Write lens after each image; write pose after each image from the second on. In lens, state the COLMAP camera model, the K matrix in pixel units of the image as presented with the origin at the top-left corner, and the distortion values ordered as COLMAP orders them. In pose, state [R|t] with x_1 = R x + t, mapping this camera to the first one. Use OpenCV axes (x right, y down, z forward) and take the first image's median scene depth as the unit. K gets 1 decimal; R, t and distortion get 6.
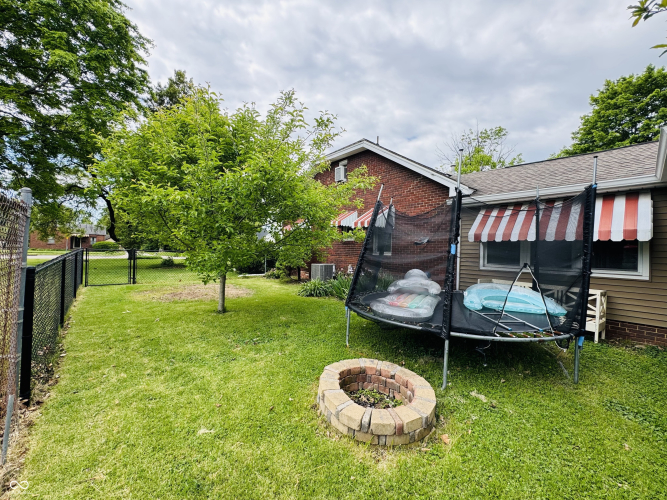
lens RADIAL K [[264.1, 0, 333.2], [0, 264.1, 249.7], [0, 0, 1]] dist [-0.000502, -0.000259]
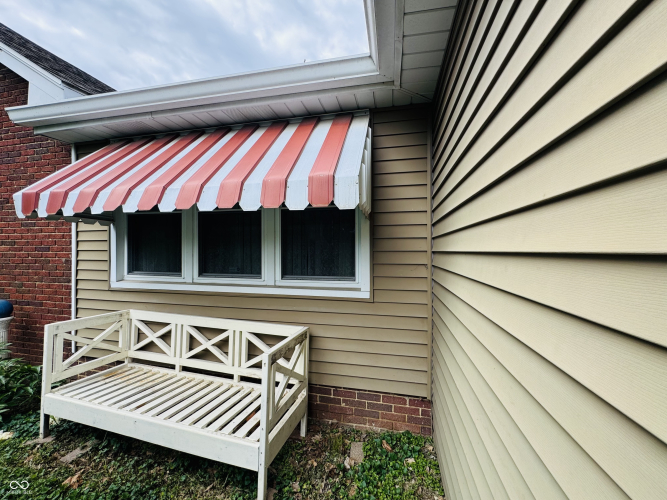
lens RADIAL K [[264.1, 0, 333.2], [0, 264.1, 249.7], [0, 0, 1]] dist [-0.000502, -0.000259]
pose [[0.780355, -0.035094, 0.624351, 0.586045], [0.022707, 0.999356, 0.027792, 0.008815], [-0.624924, -0.007511, 0.780649, 0.460827]]
